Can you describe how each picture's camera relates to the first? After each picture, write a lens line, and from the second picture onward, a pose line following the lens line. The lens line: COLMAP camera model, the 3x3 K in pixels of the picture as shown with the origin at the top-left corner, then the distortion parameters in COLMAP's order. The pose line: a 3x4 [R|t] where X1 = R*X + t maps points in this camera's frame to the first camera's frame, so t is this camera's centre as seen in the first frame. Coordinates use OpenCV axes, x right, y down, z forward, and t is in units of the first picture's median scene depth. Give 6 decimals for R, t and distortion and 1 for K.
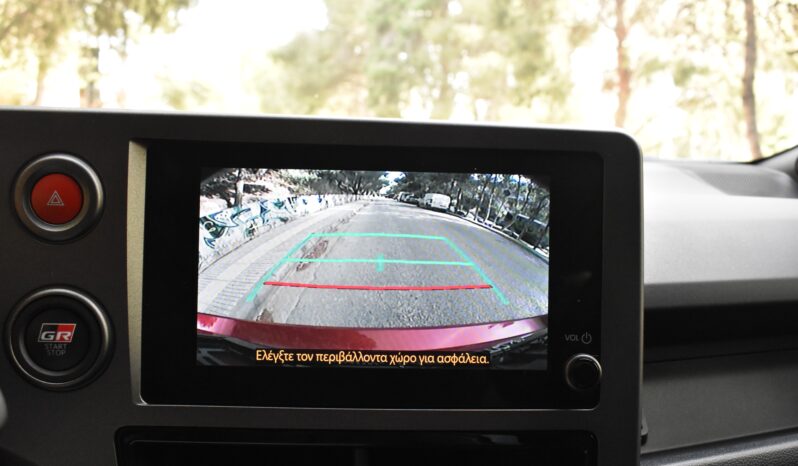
lens RADIAL K [[701.0, 0, 399.4], [0, 701.0, 233.2], [0, 0, 1]] dist [-0.086686, 0.001967]
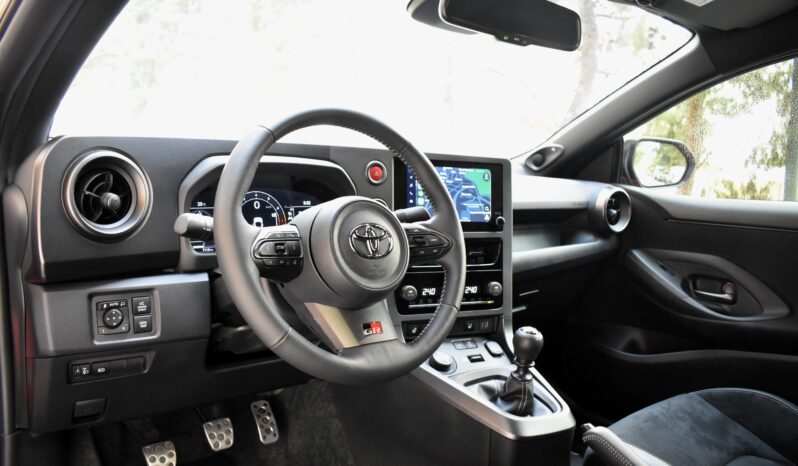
lens RADIAL K [[597.1, 0, 378.9], [0, 597.1, 236.7], [0, 0, 1]] dist [-0.101335, 0.008003]
pose [[0.931093, -0.023185, 0.364044, -0.120389], [0.002158, 0.998311, 0.058060, 0.007245], [-0.364775, -0.053273, 0.929570, -0.140129]]
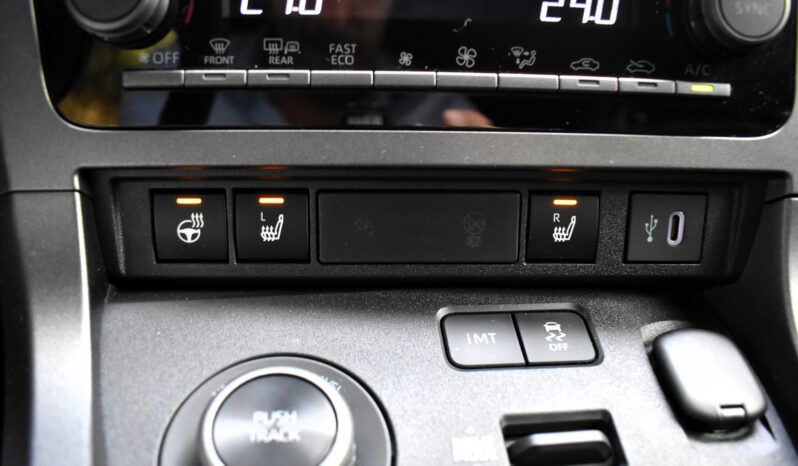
lens RADIAL K [[597.1, 0, 403.5], [0, 597.1, 243.4], [0, 0, 1]] dist [-0.101335, 0.008003]
pose [[0.999907, -0.010569, 0.008573, -0.006508], [0.008678, 0.980442, 0.196616, 0.051910], [-0.010483, -0.196523, 0.980443, 0.035003]]
